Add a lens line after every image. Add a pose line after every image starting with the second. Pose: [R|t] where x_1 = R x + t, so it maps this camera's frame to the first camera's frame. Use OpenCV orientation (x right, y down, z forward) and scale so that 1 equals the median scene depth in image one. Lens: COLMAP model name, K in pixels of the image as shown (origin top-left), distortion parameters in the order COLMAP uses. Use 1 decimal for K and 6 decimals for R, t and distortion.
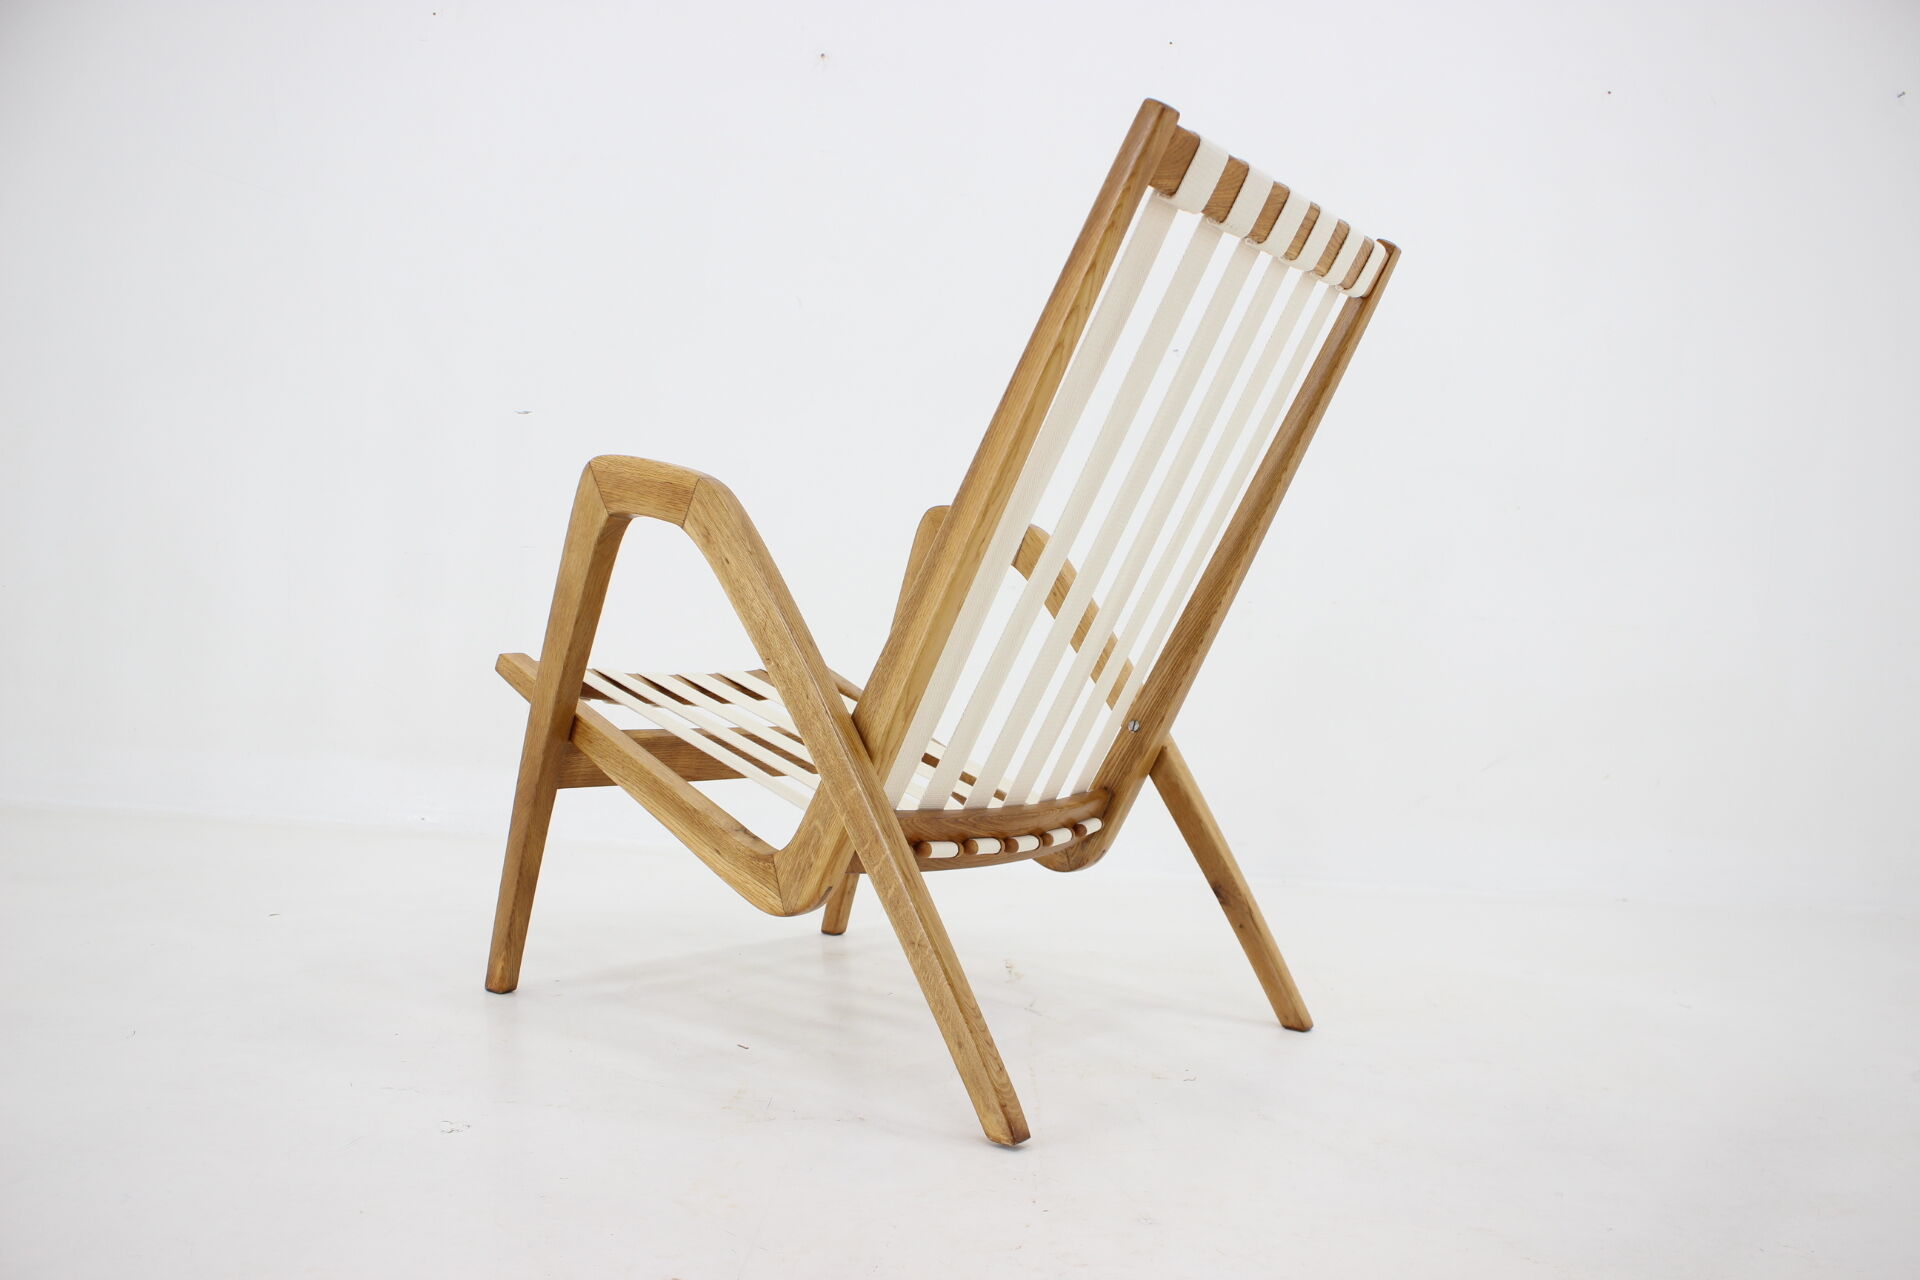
lens RADIAL K [[1582.7, 0, 965.3], [0, 1582.7, 645.8], [0, 0, 1]] dist [-0.117070, 0.047732]
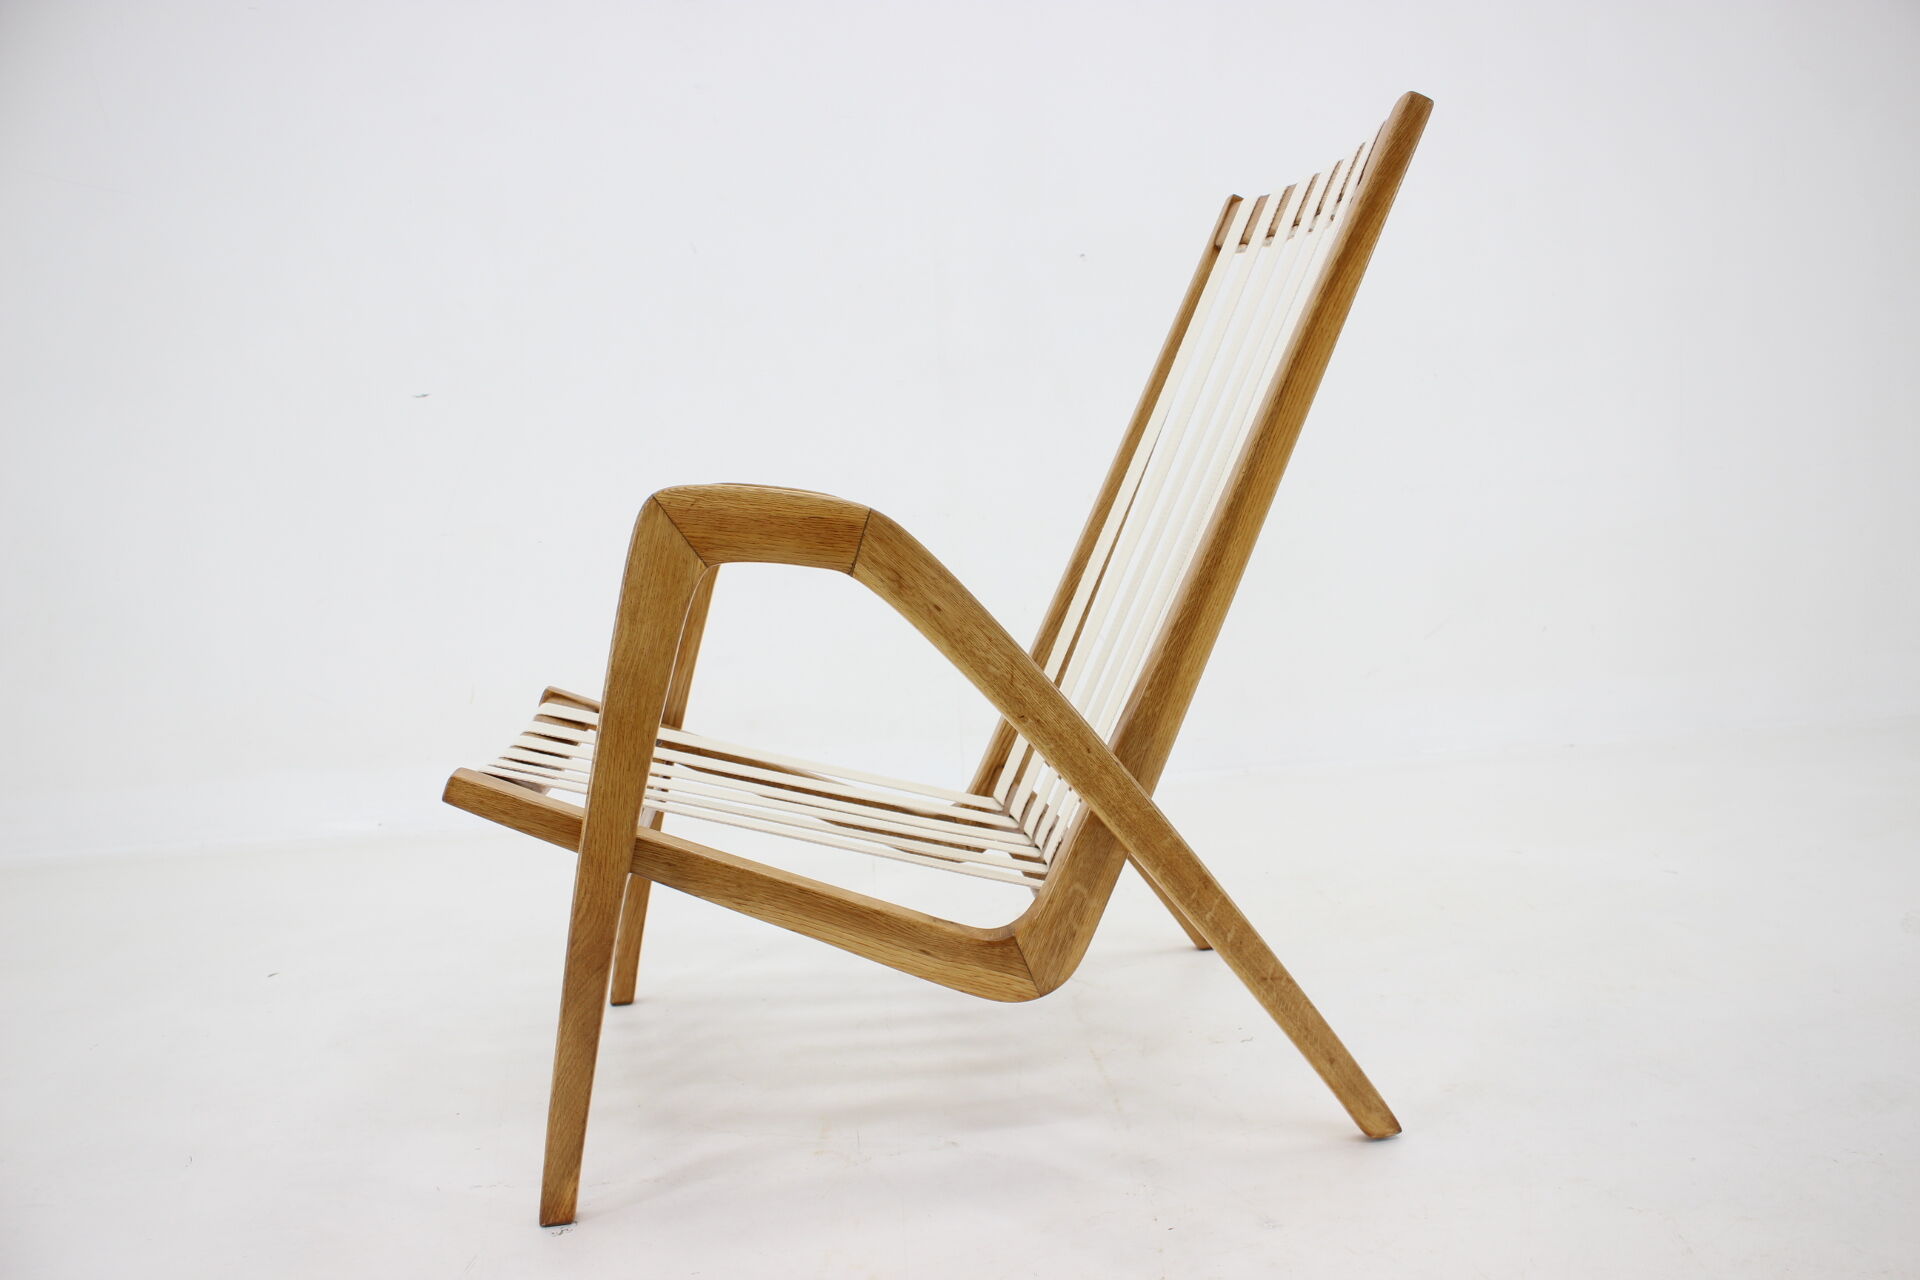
lens RADIAL K [[1582.7, 0, 954.6], [0, 1582.7, 645.3], [0, 0, 1]] dist [-0.117070, 0.047732]
pose [[0.722290, -0.176586, 0.668666, -0.683121], [0.109763, 0.983869, 0.141262, -0.146951], [-0.682824, -0.028637, 0.730021, 0.390930]]
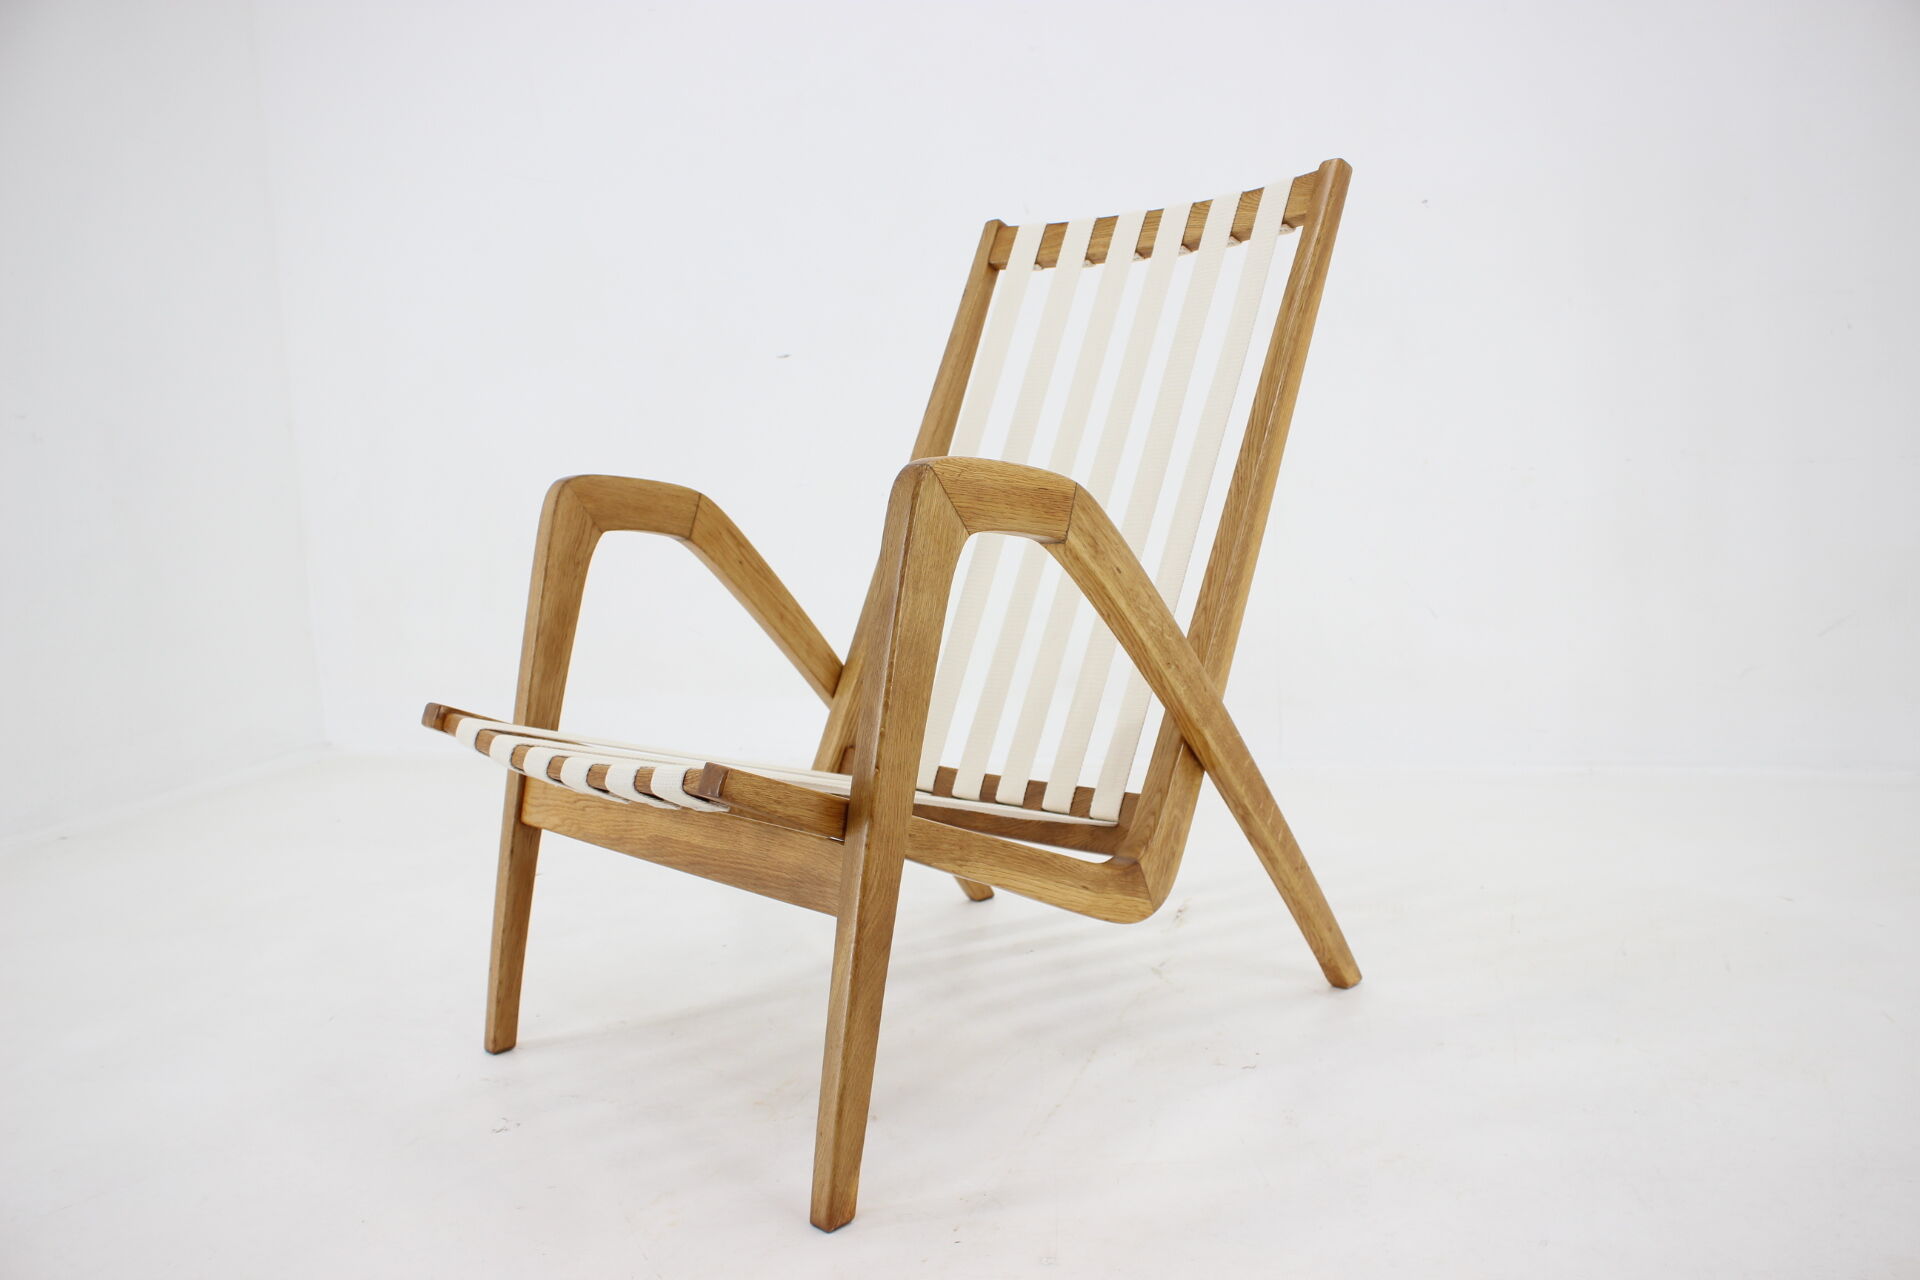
lens RADIAL K [[1582.7, 0, 997.1], [0, 1582.7, 601.0], [0, 0, 1]] dist [-0.117070, 0.047732]
pose [[0.158326, -0.167738, 0.973035, -1.037370], [0.068314, 0.984964, 0.158679, -0.183204], [-0.985021, 0.041349, 0.167404, 0.902589]]
